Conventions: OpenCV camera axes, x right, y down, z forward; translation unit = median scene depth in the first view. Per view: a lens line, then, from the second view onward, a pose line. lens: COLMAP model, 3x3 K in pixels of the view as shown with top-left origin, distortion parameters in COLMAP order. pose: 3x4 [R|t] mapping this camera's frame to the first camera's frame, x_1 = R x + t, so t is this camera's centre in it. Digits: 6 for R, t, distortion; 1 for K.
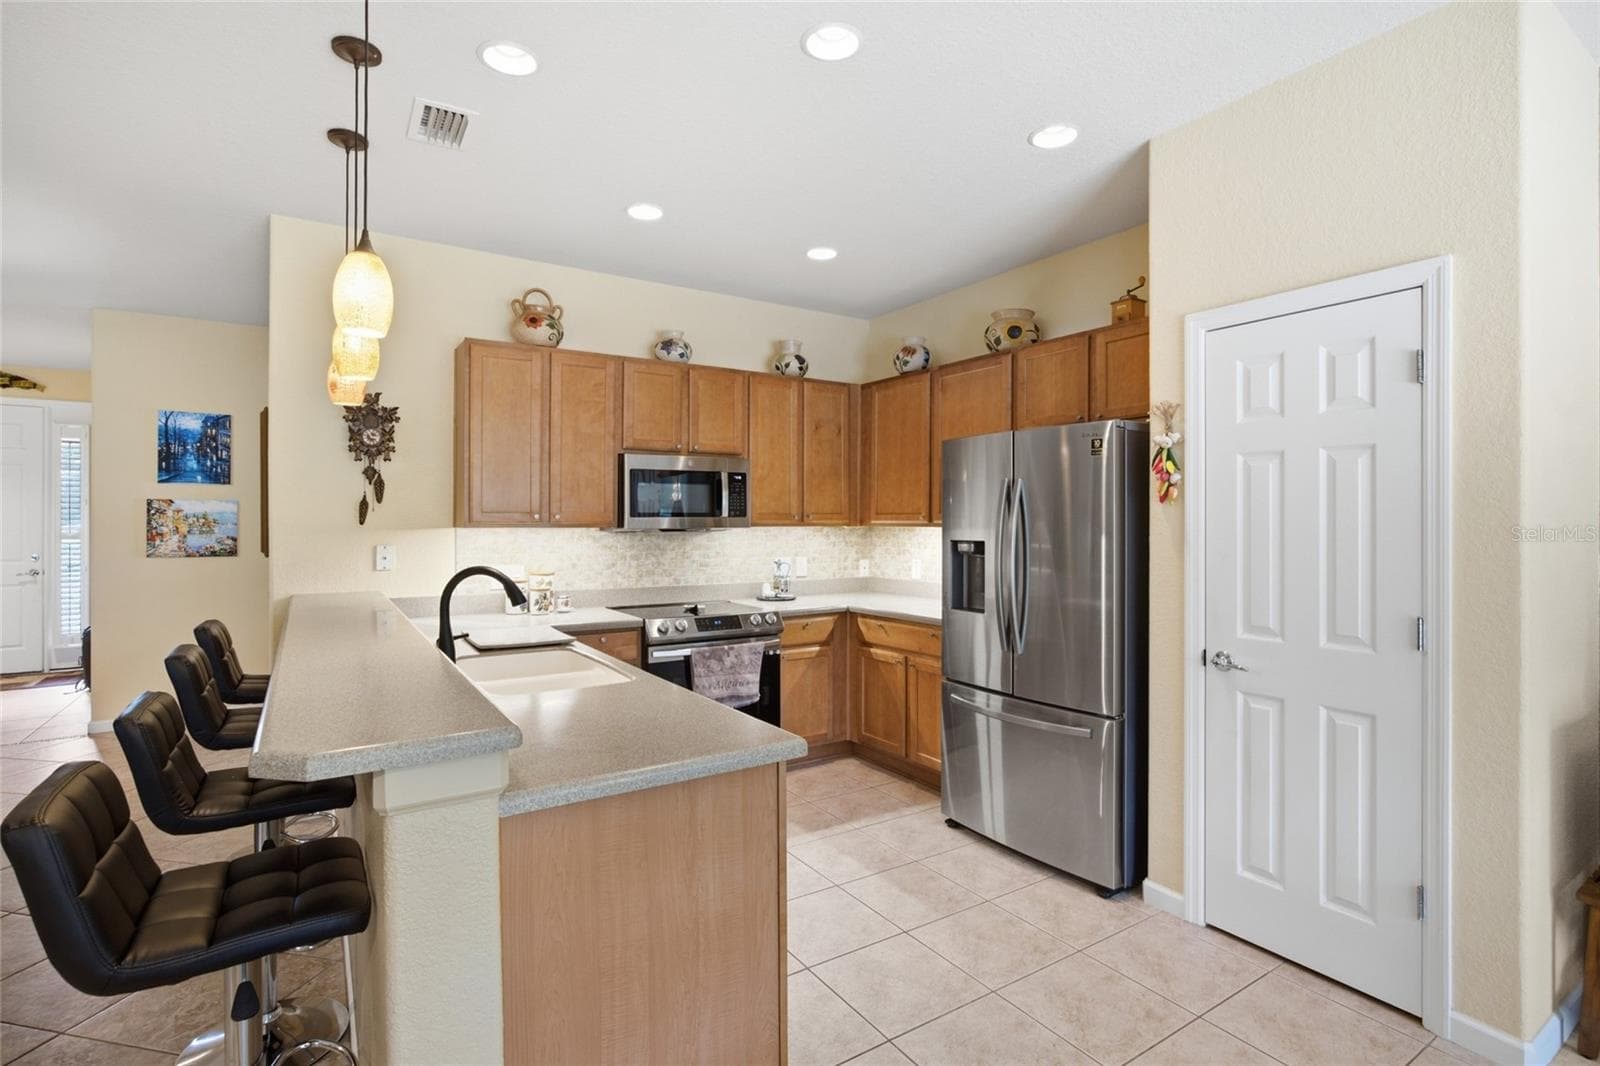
lens RADIAL K [[781.8, 0, 801.7], [0, 781.8, 525.9], [0, 0, 1]] dist [-0.017627, 0.001333]
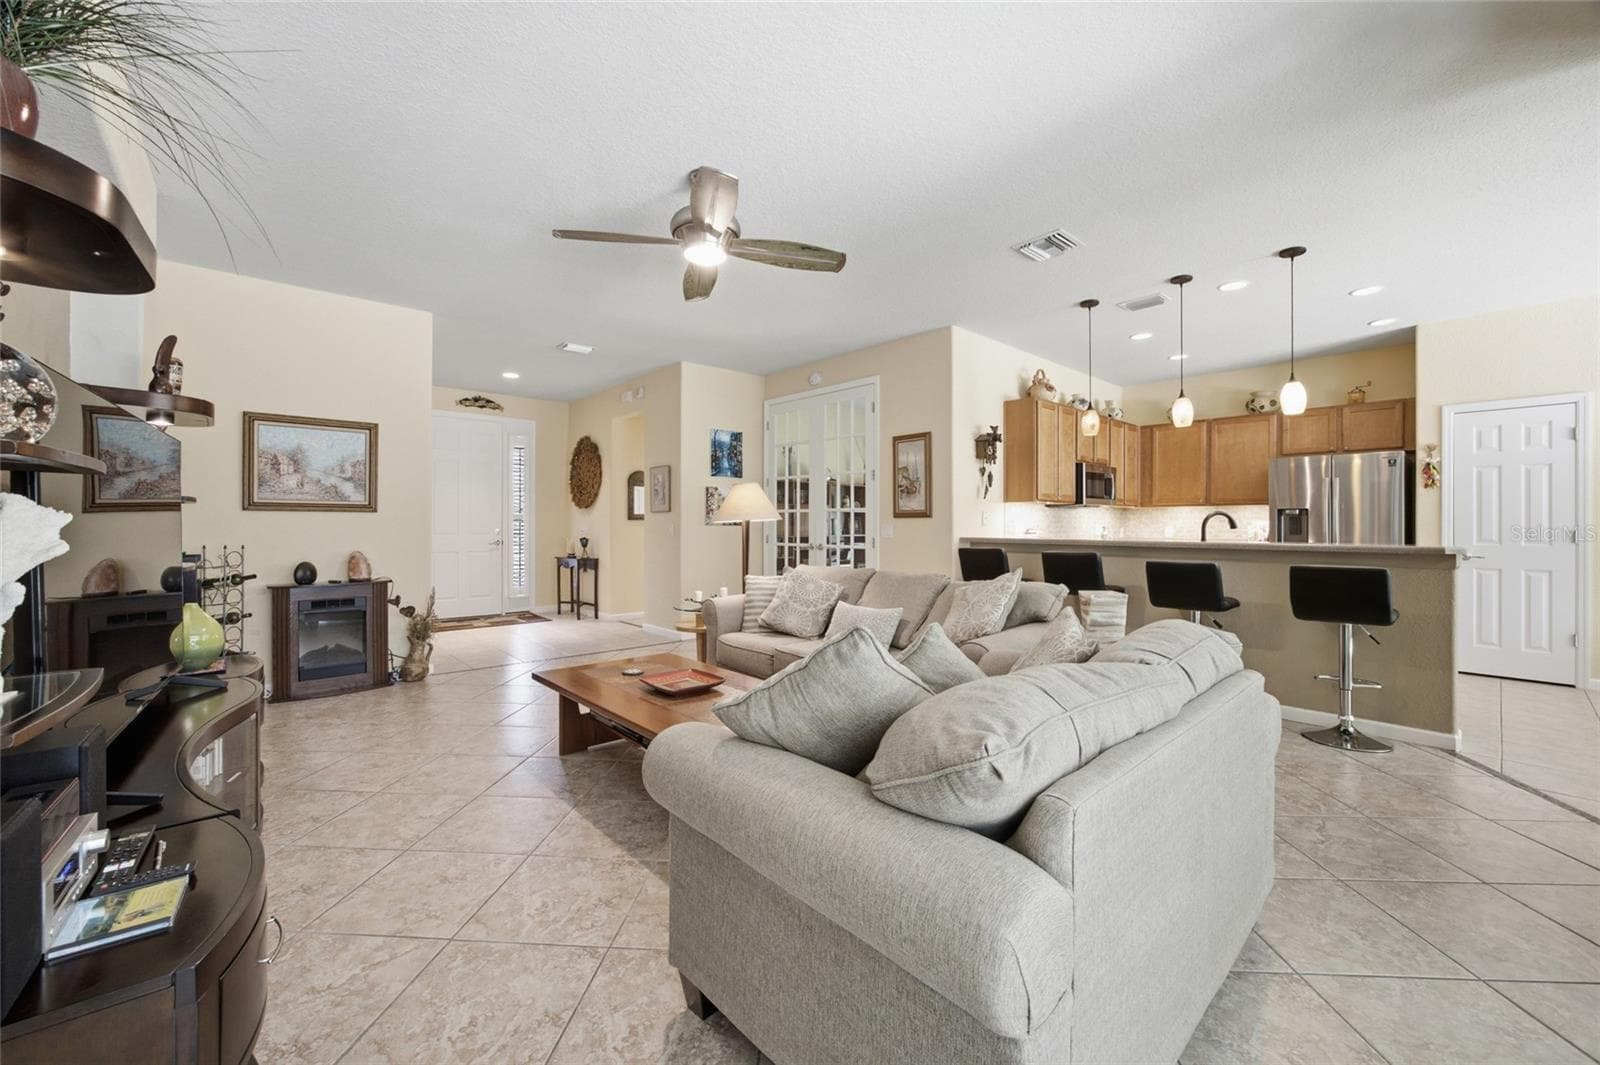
lens RADIAL K [[647.5, 0, 802.4], [0, 647.5, 528.8], [0, 0, 1]] dist [-0.022915, 0.009396]
pose [[0.986948, 0.001450, 0.161032, -1.114120], [-0.001490, 0.999999, 0.000130, 0.061265], [-0.161032, -0.000368, 0.986949, -0.367859]]
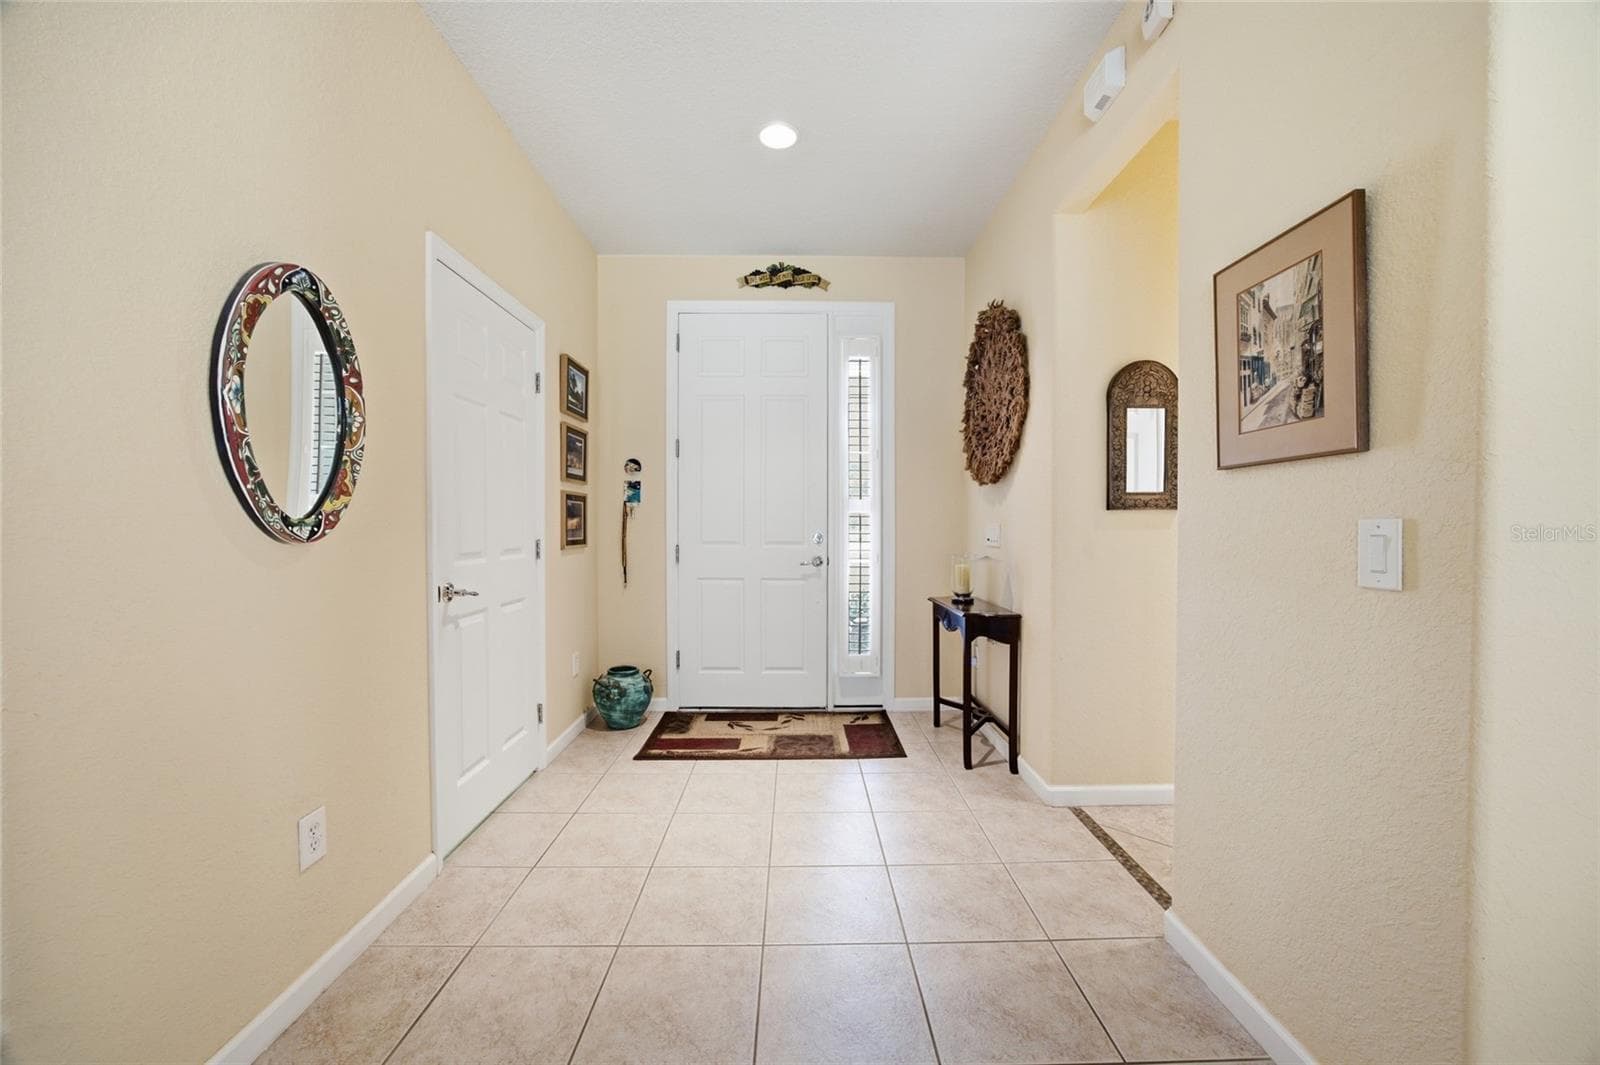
lens RADIAL K [[610.1, 0, 803.6], [0, 610.1, 532.0], [0, 0, 1]] dist [-0.028233, 0.009448]
pose [[0.846370, 0.007932, -0.532536, -1.249612], [-0.003810, 0.999954, 0.008839, 0.053253], [0.532582, -0.005452, 0.846361, 0.937622]]
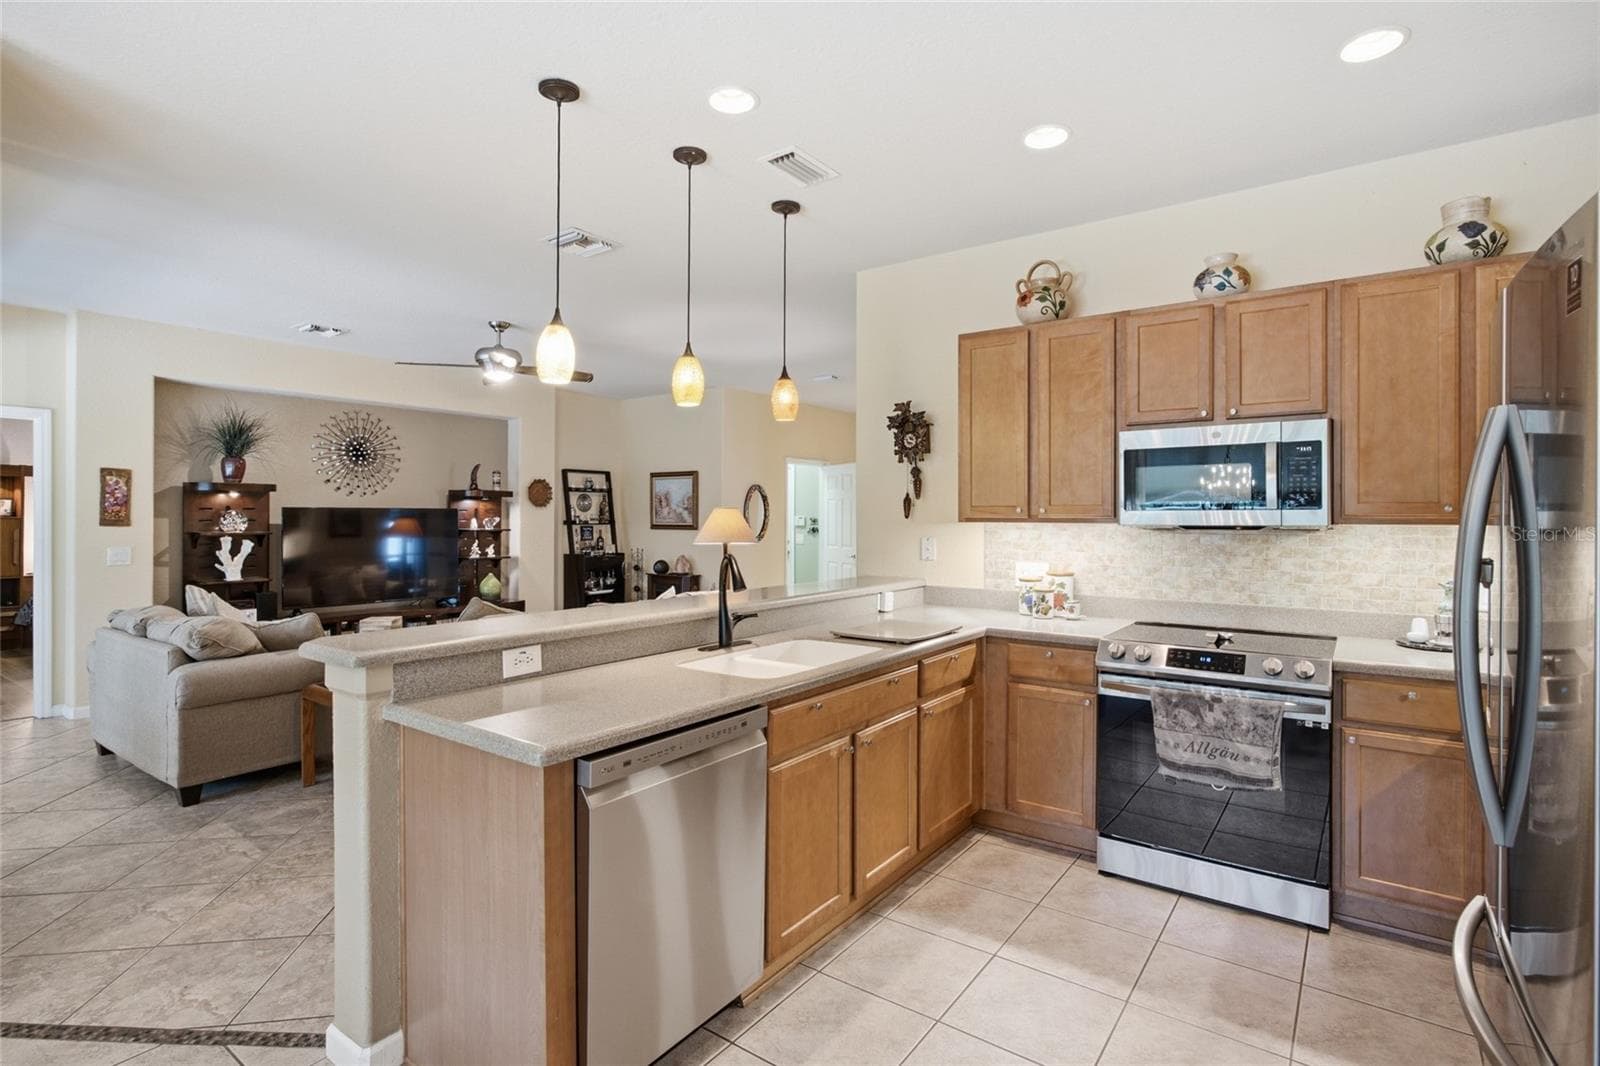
lens RADIAL K [[781.8, 0, 801.7], [0, 781.8, 525.9], [0, 0, 1]] dist [-0.017627, 0.001333]
pose [[0.357455, 0.011416, -0.933860, 0.411371], [-0.007917, 0.999926, 0.009193, 0.000044], [0.933897, 0.004108, 0.357519, 0.408207]]
